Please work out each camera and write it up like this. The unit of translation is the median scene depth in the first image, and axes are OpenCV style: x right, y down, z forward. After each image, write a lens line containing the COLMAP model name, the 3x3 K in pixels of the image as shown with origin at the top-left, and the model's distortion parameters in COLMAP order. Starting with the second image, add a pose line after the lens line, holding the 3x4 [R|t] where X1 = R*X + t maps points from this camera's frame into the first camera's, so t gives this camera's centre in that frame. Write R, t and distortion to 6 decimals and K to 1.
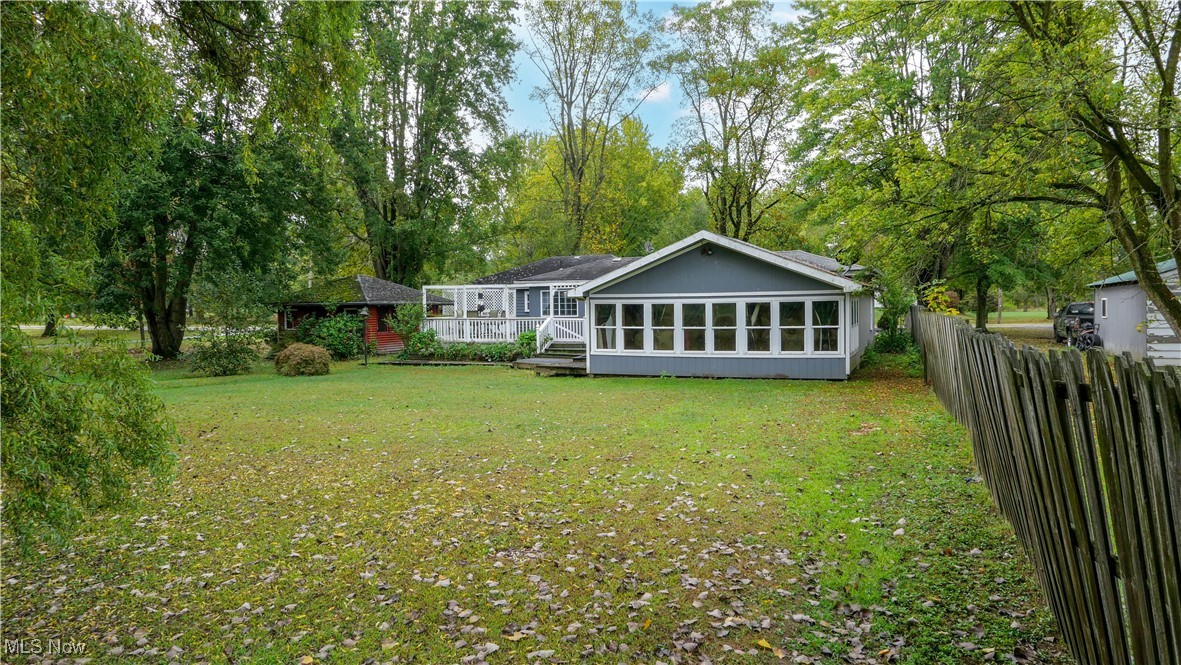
lens RADIAL K [[815.7, 0, 590.5], [0, 815.7, 332.5], [0, 0, 1]] dist [0.002203, 0.002699]
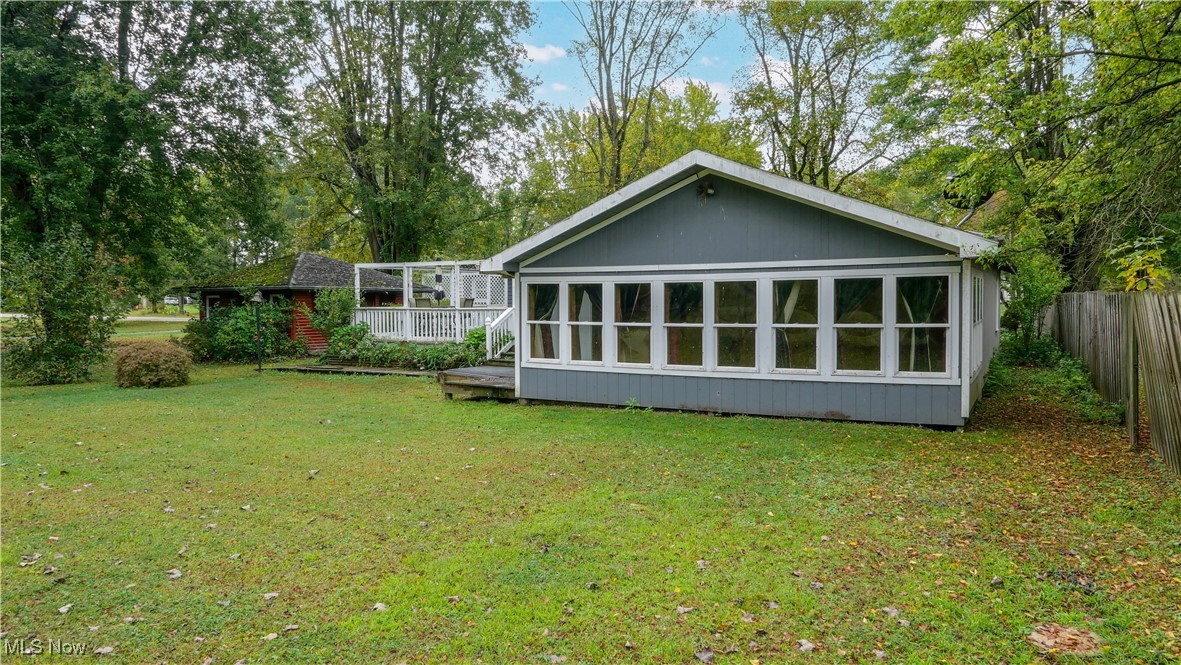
lens RADIAL K [[815.7, 0, 590.5], [0, 815.7, 332.5], [0, 0, 1]] dist [0.002203, 0.002699]
pose [[0.994285, 0.011287, -0.106155, 0.118079], [-0.010675, 0.999923, 0.006328, -0.003094], [0.106219, -0.005159, 0.994329, 0.408054]]
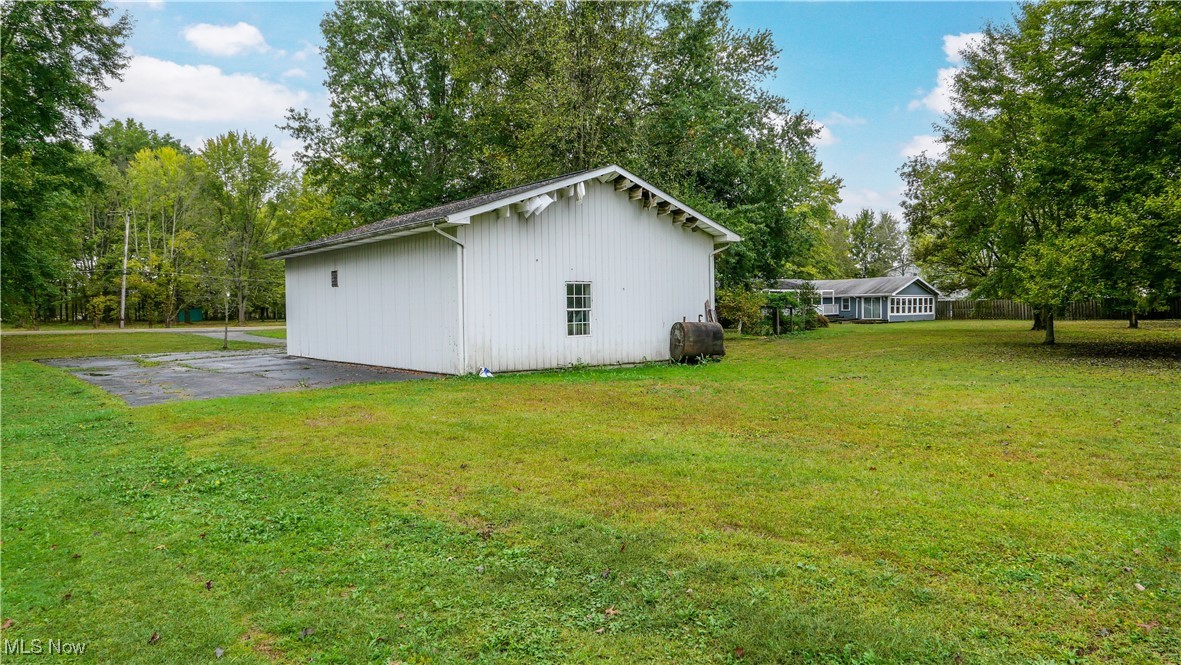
lens RADIAL K [[815.7, 0, 590.5], [0, 815.7, 332.5], [0, 0, 1]] dist [0.002203, 0.002699]
pose [[0.442400, -0.009448, 0.896768, -3.203043], [0.038854, 0.999208, -0.008640, 0.075274], [-0.895976, 0.038665, 0.442417, 0.677751]]
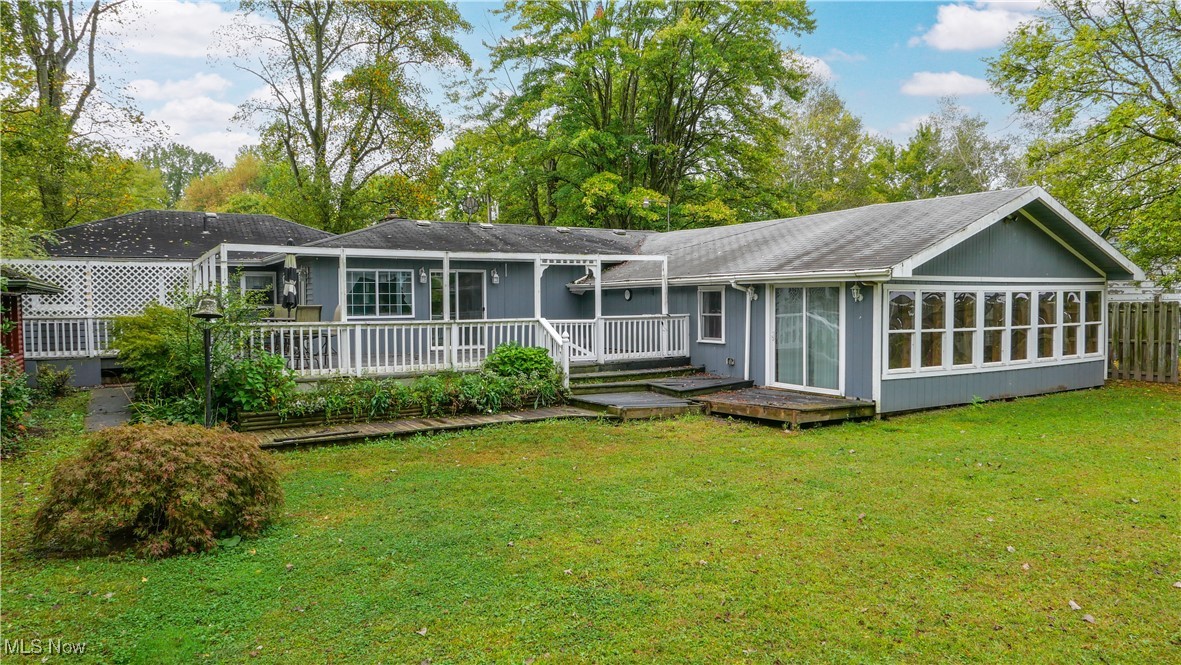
lens RADIAL K [[815.7, 0, 590.5], [0, 815.7, 332.5], [0, 0, 1]] dist [0.002203, 0.002699]
pose [[0.528980, -0.021464, 0.848363, -0.604508], [0.028781, 0.999559, 0.007343, -0.016530], [-0.848146, 0.020532, 0.529364, 0.887595]]
